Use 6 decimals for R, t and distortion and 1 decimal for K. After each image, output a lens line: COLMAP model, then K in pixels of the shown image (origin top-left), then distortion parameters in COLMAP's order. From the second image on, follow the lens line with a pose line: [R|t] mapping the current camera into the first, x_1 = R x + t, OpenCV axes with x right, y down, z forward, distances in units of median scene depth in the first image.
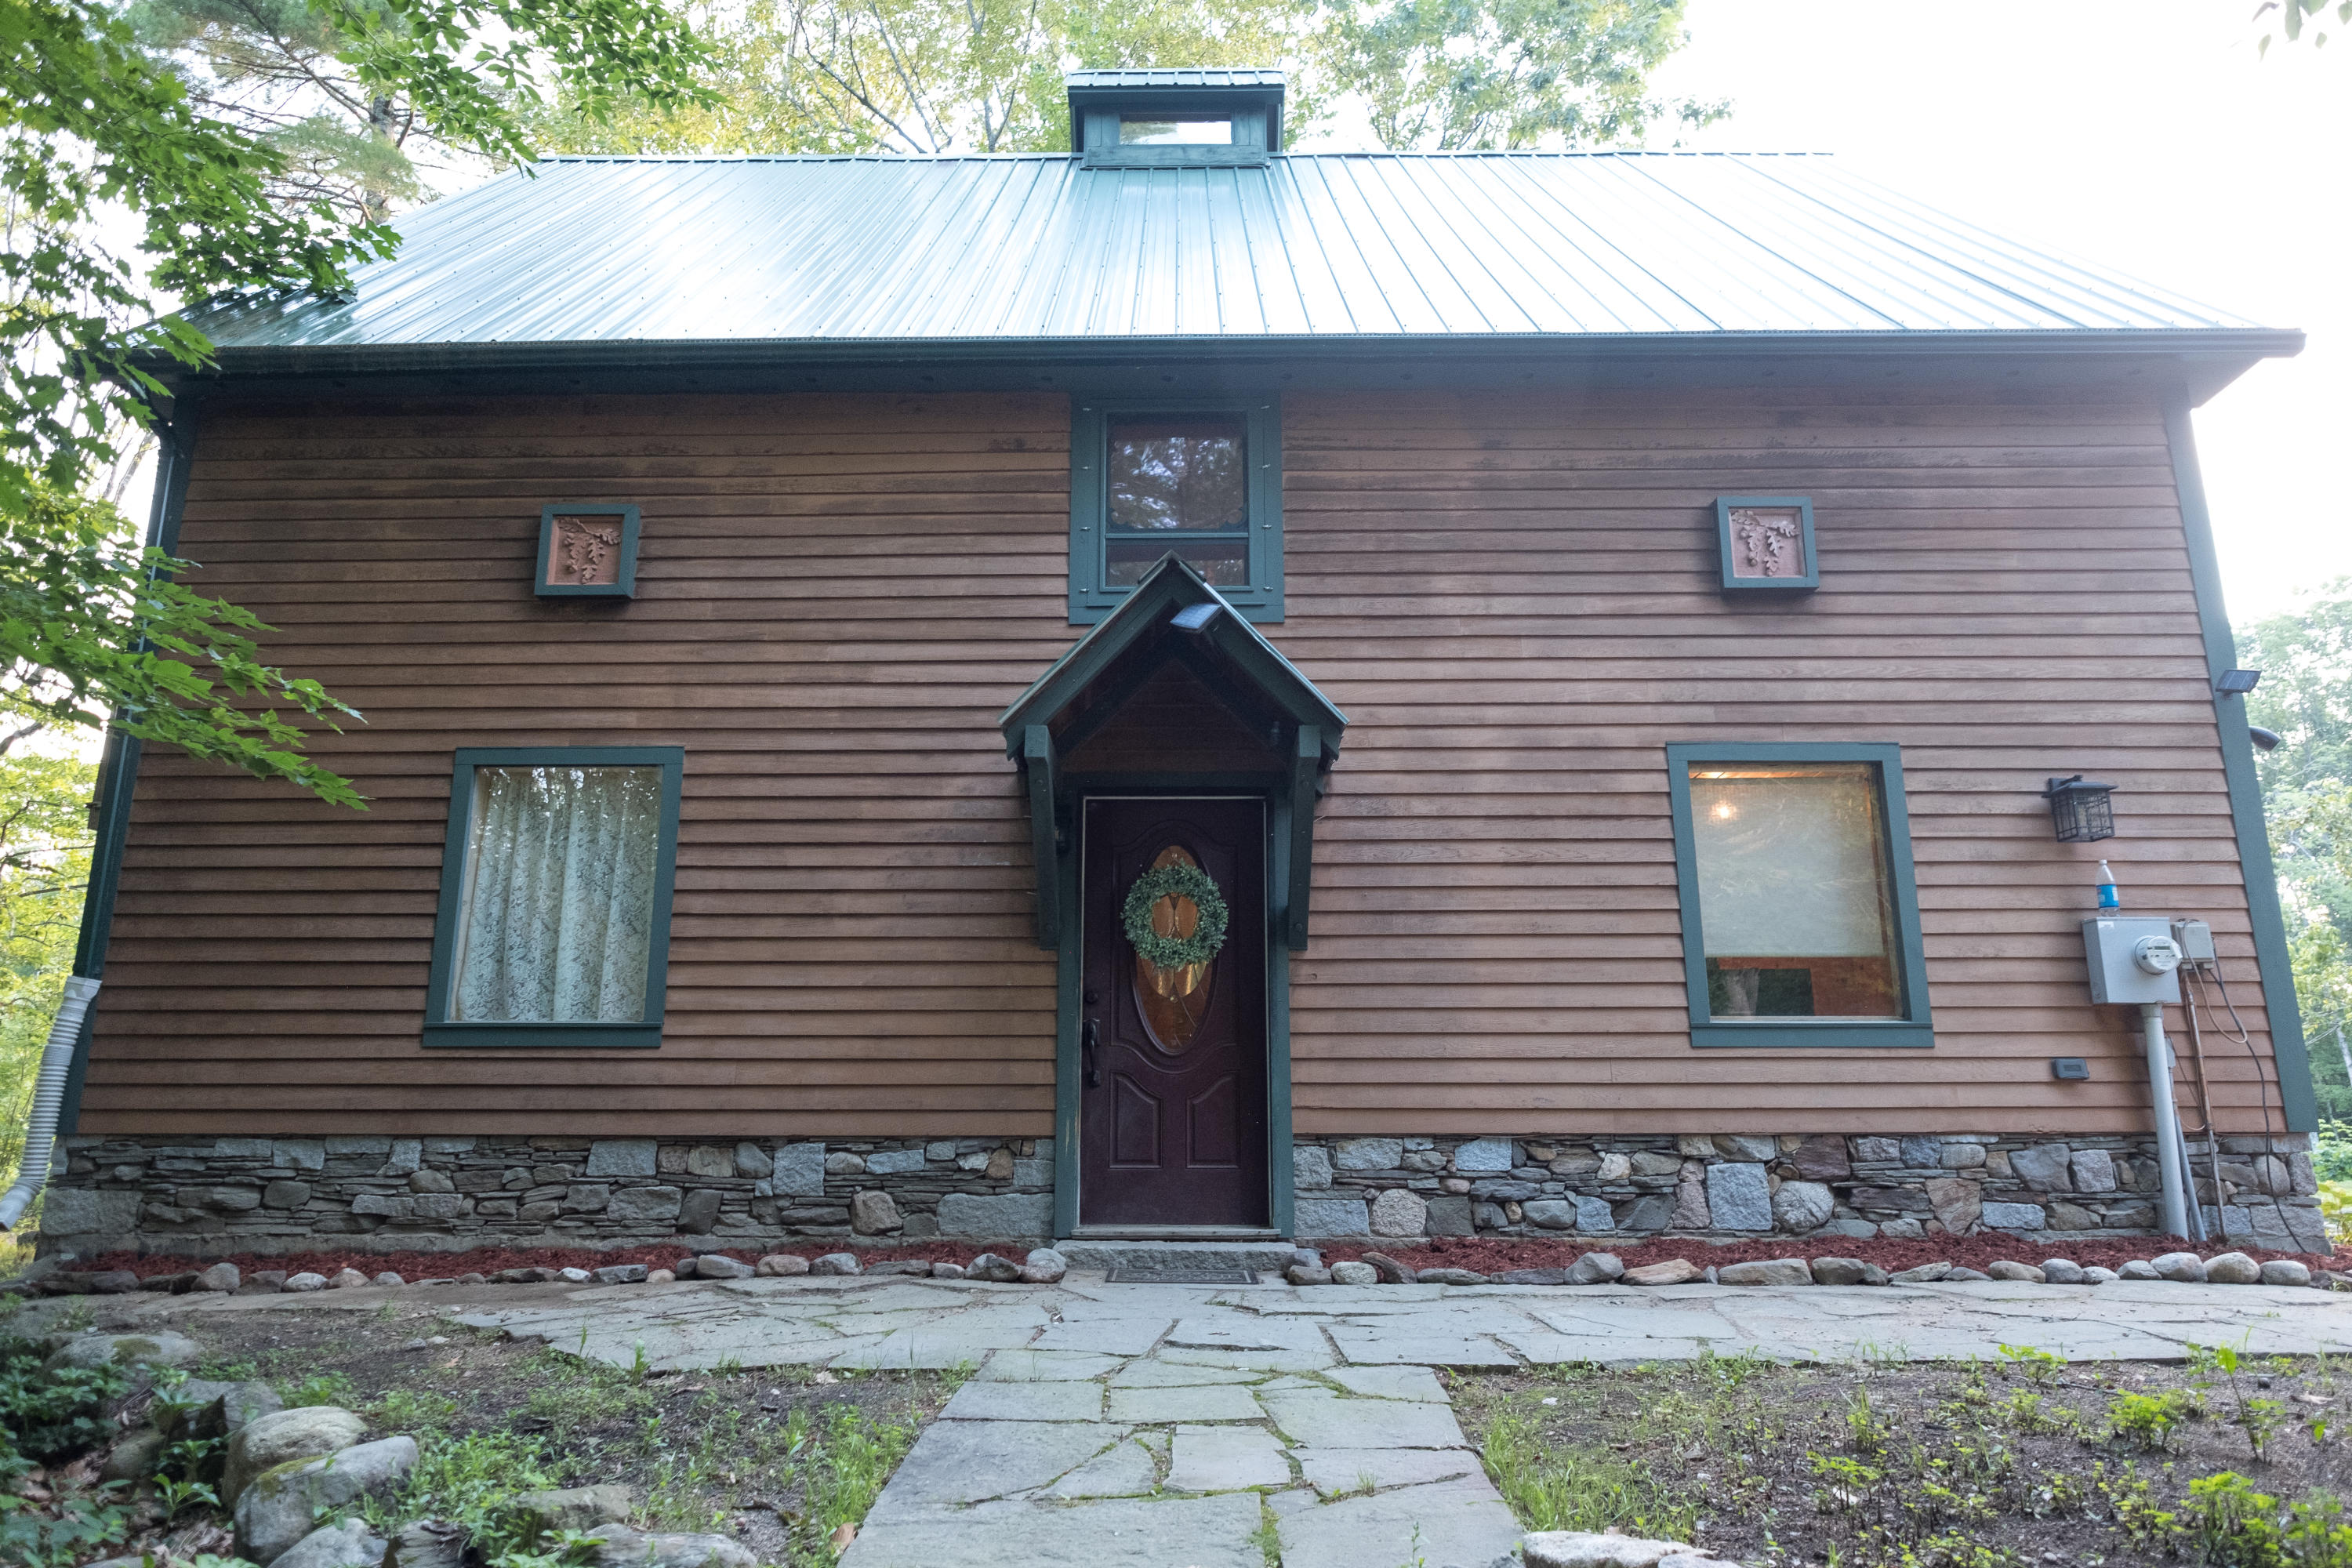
lens RADIAL K [[1545.9, 0, 1176.4], [0, 1545.9, 782.5], [0, 0, 1]] dist [-0.003164, 0.003341]
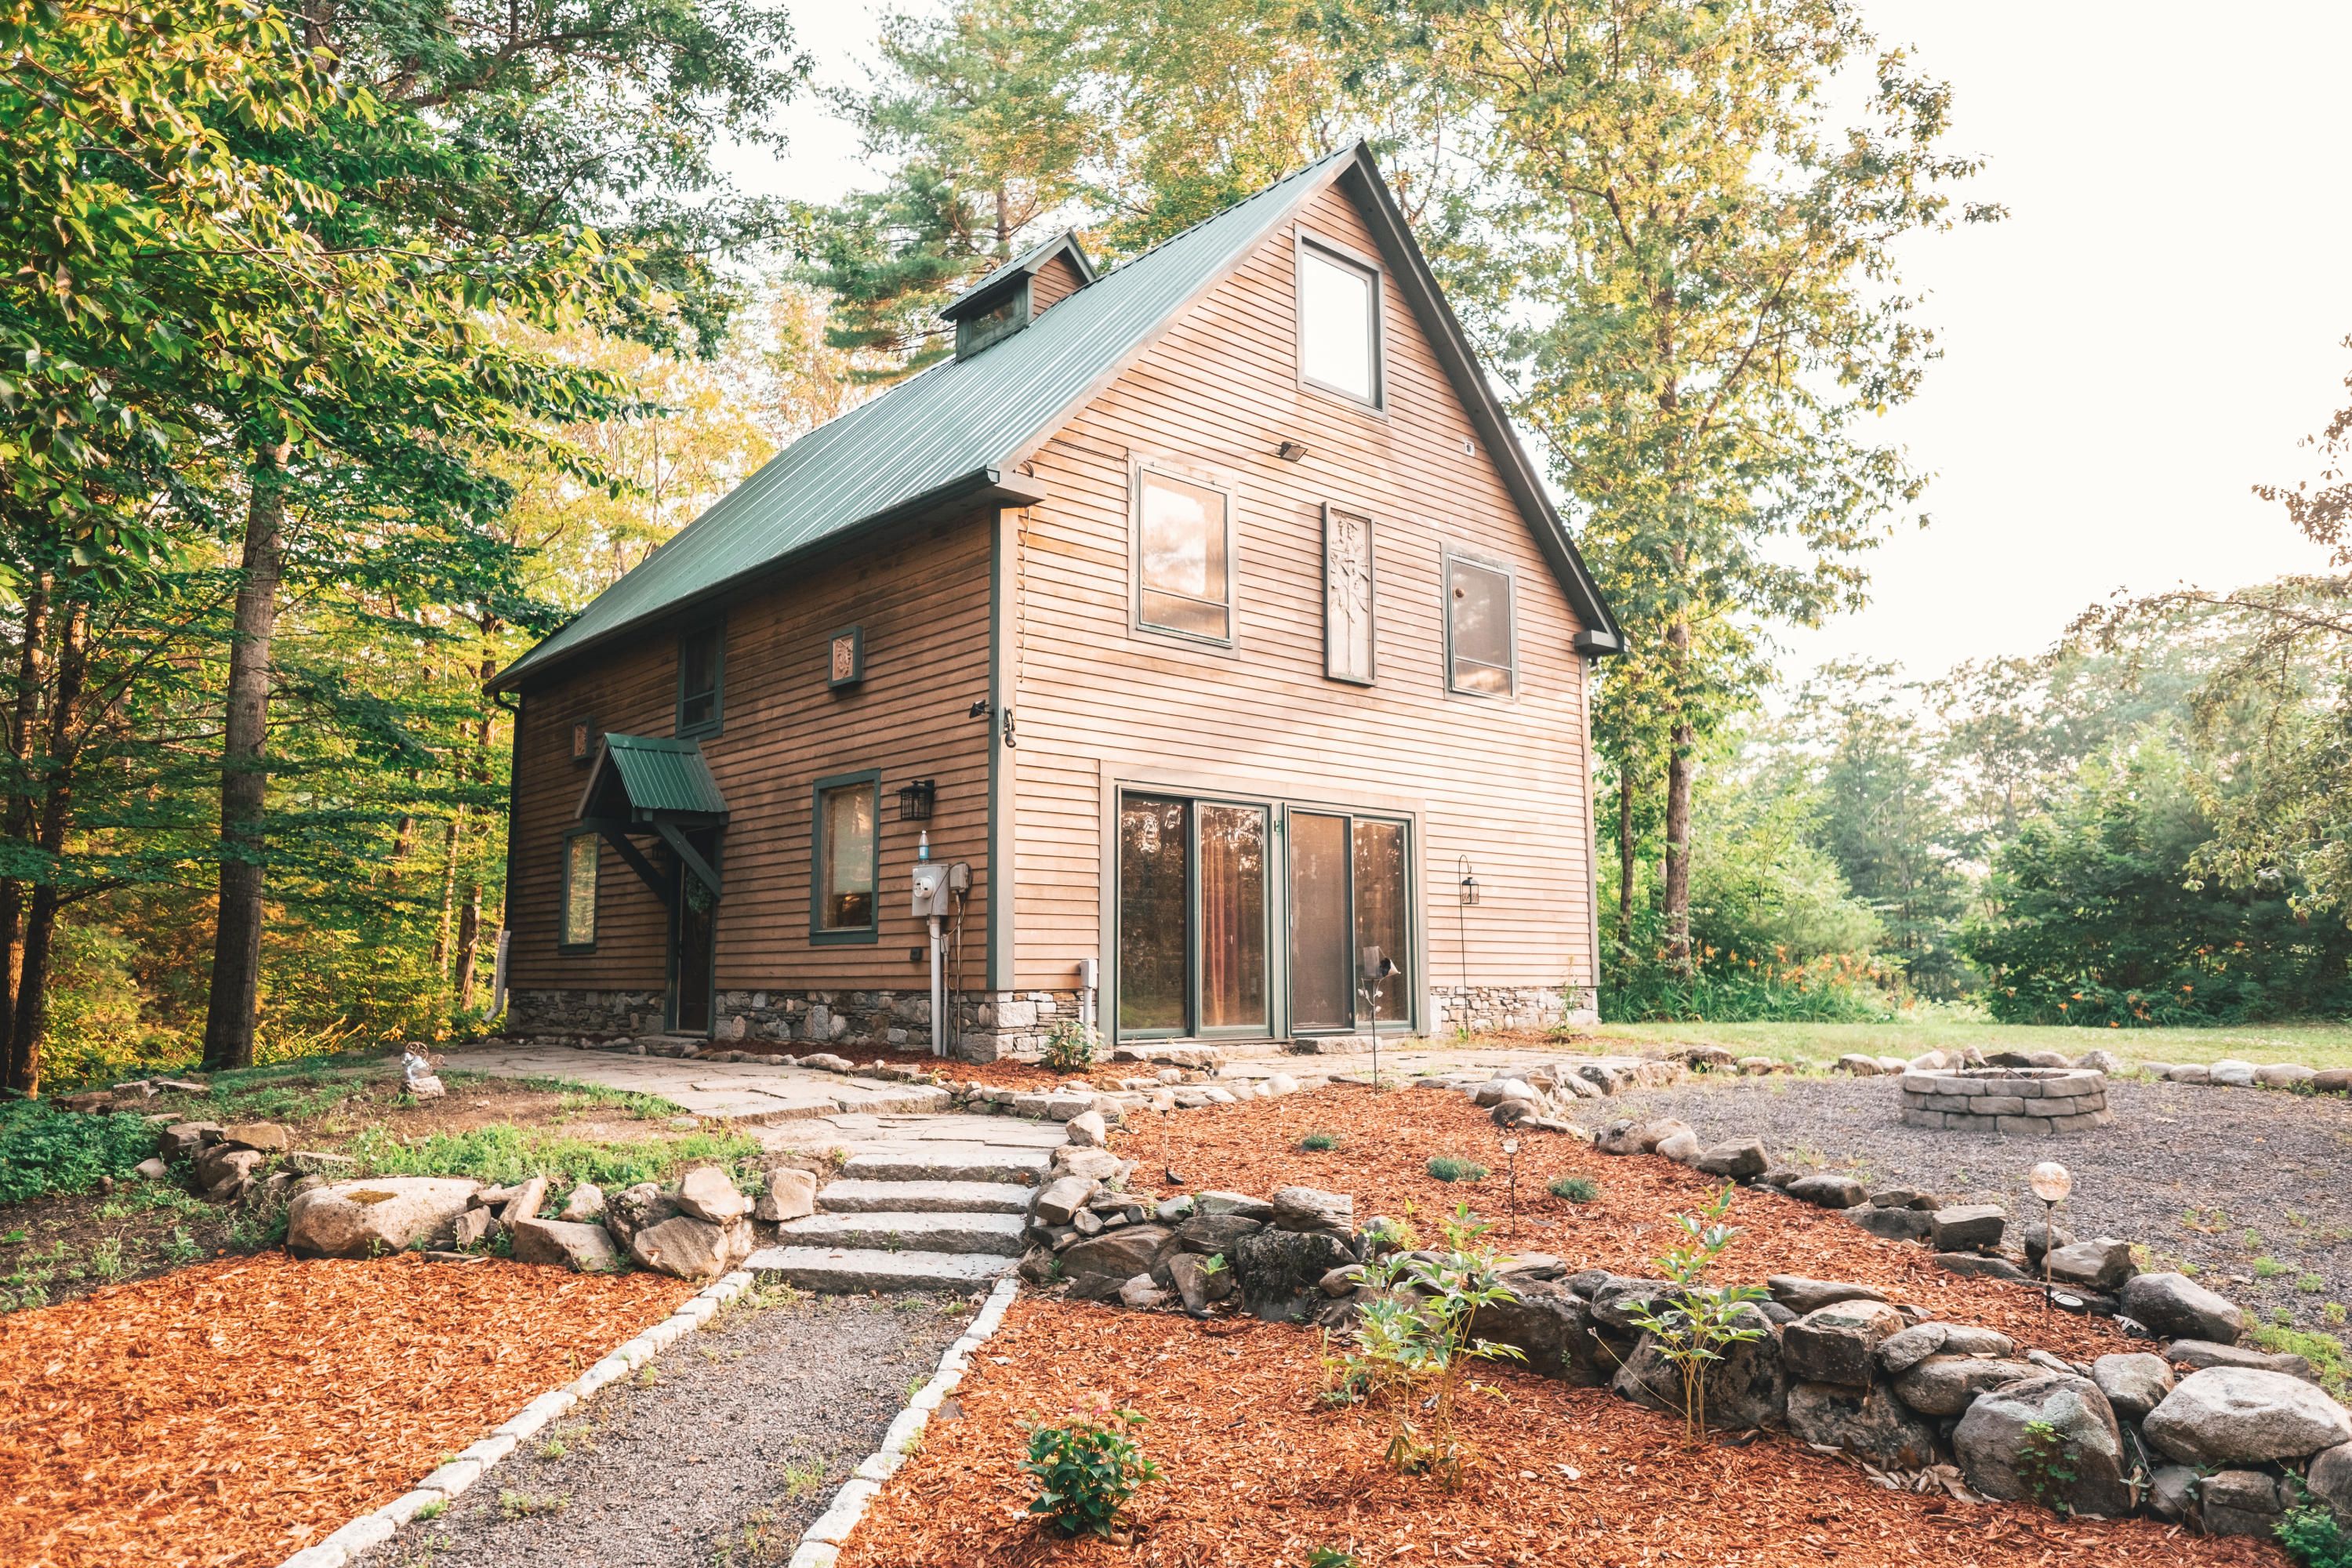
lens RADIAL K [[1545.9, 0, 1175.1], [0, 1545.9, 782.1], [0, 0, 1]] dist [-0.003164, 0.003341]
pose [[0.673619, -0.094474, -0.733016, 1.930184], [0.191982, 0.980119, 0.050103, -0.032835], [0.713709, -0.174476, 0.678364, 0.059537]]
